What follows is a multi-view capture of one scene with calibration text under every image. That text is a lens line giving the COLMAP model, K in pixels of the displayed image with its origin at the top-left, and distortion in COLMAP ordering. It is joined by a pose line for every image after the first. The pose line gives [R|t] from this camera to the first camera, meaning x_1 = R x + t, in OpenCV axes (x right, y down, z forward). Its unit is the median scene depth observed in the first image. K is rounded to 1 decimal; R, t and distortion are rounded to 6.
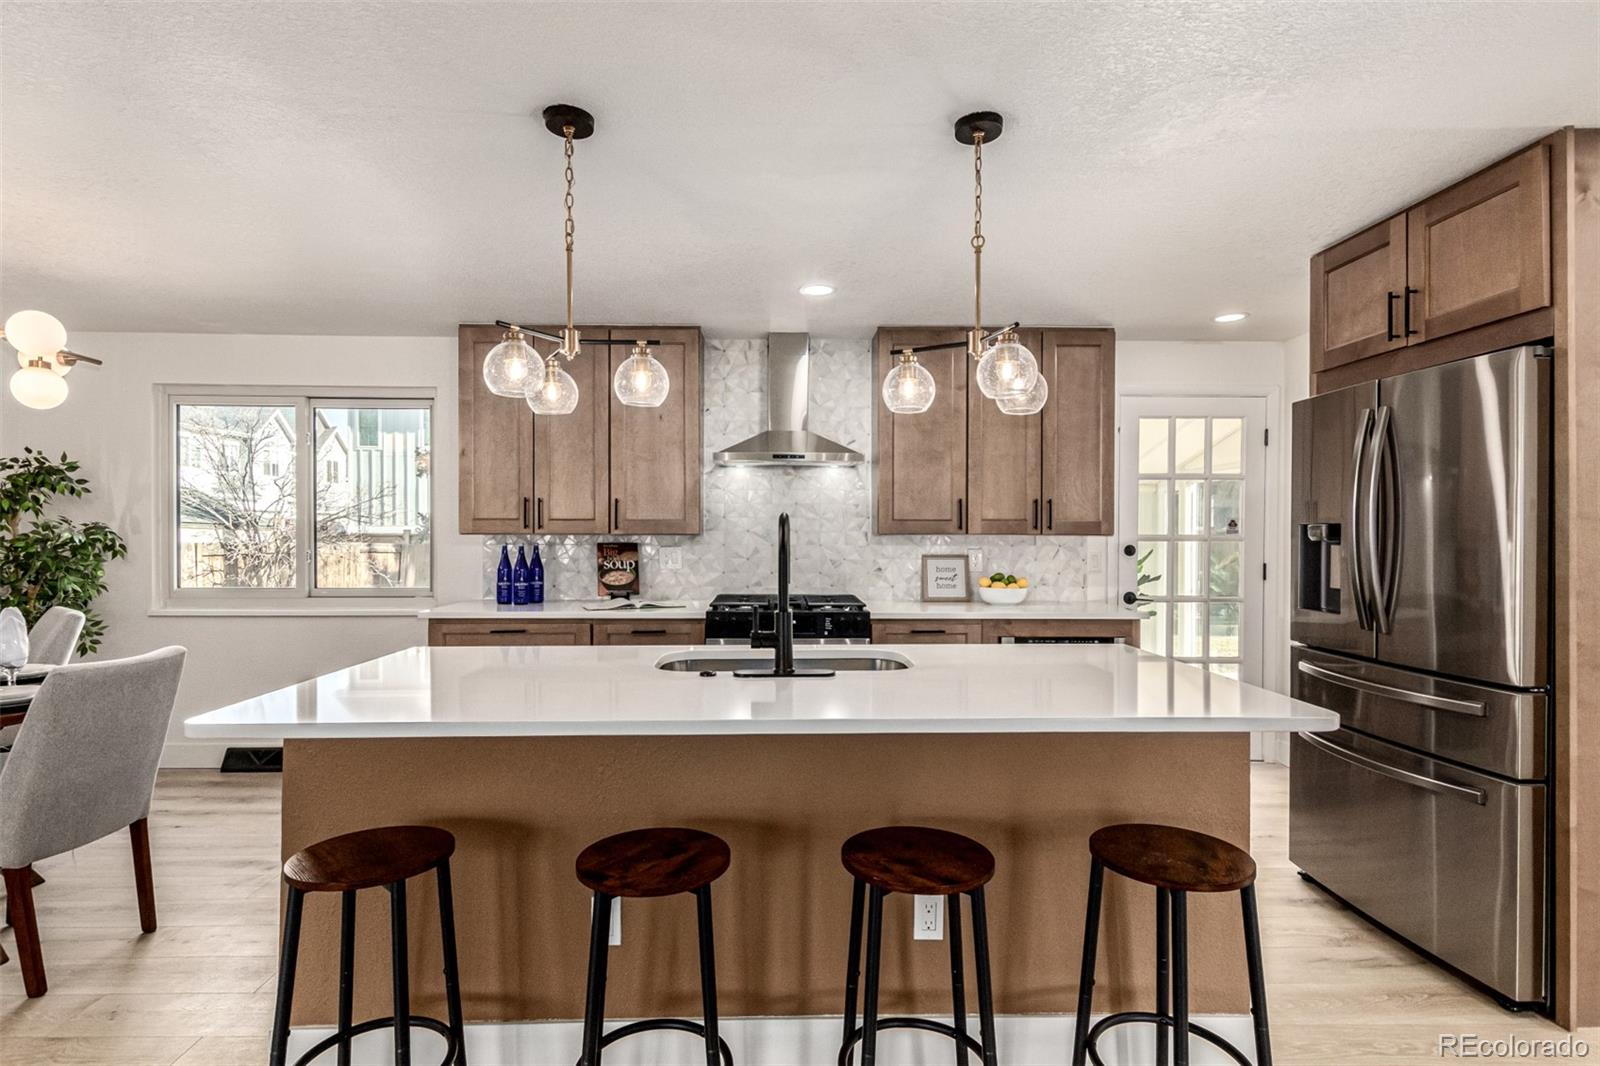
lens RADIAL K [[787.3, 0, 802.7], [0, 787.3, 536.8], [0, 0, 1]] dist [-0.002780, -0.000842]
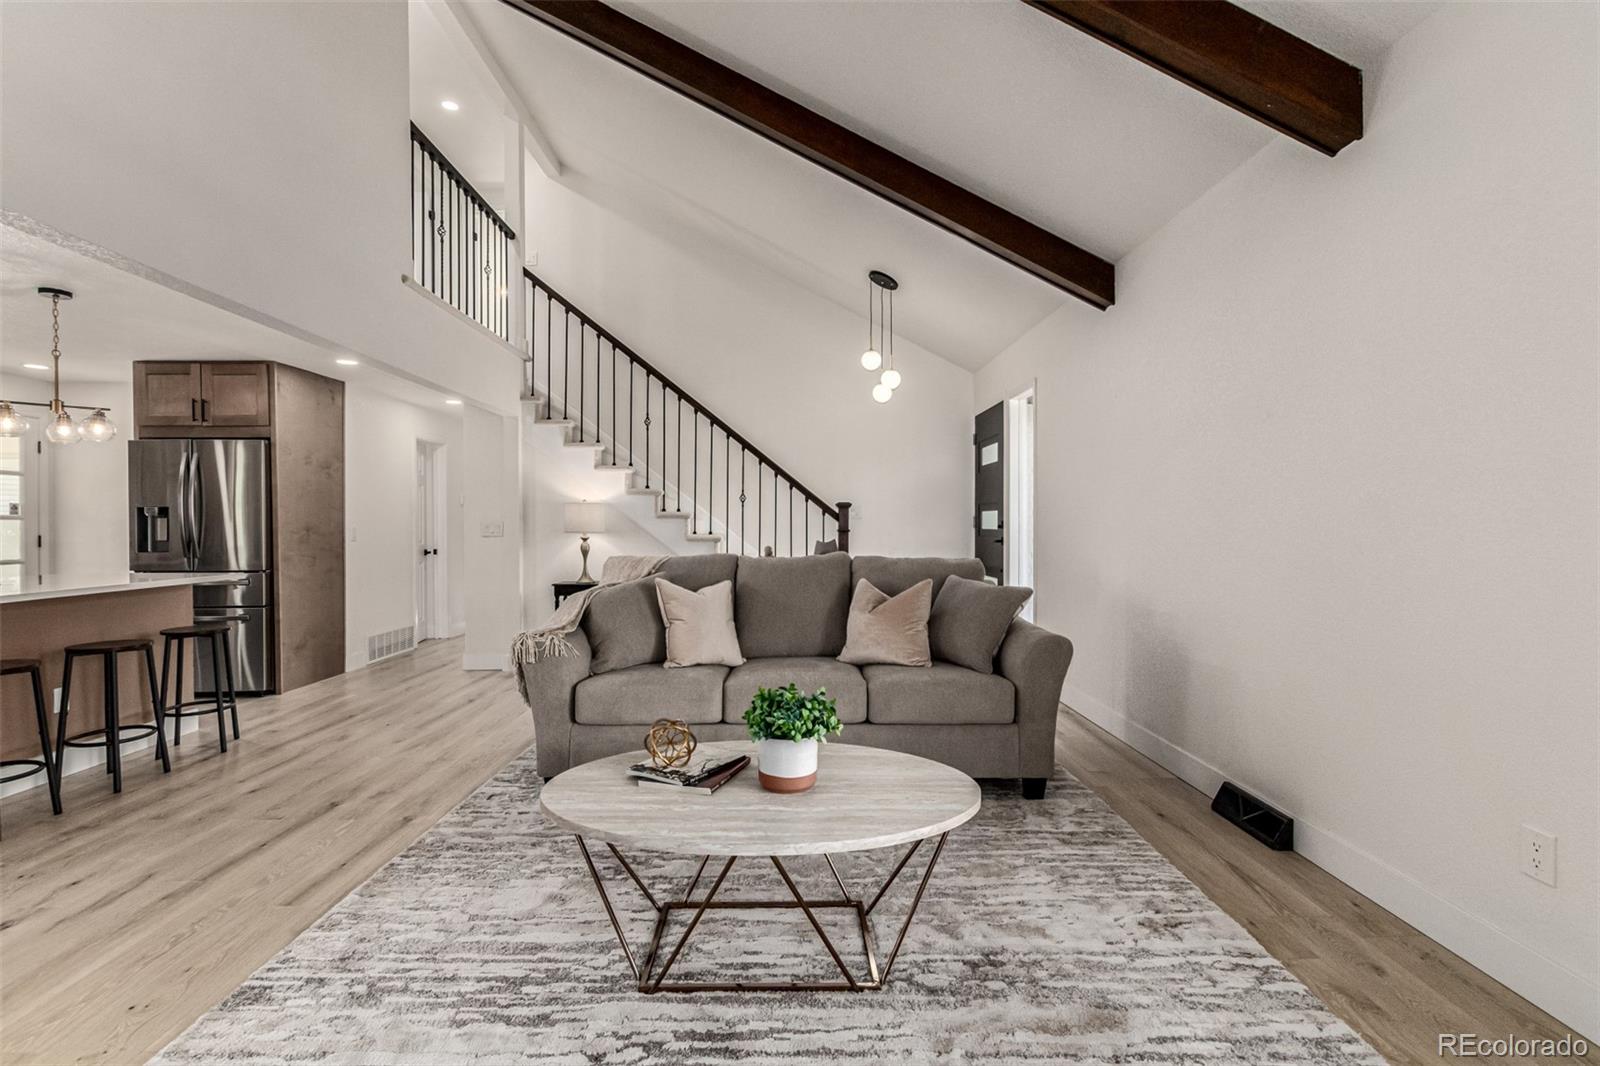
lens RADIAL K [[725.3, 0, 800.0], [0, 725.3, 533.0], [0, 0, 1]] dist [0.002513, 0.000603]
pose [[0.023367, -0.012426, 0.999650, -0.742049], [0.008655, 0.999888, 0.012227, 0.027570], [-0.999689, 0.008366, 0.023472, -0.430509]]
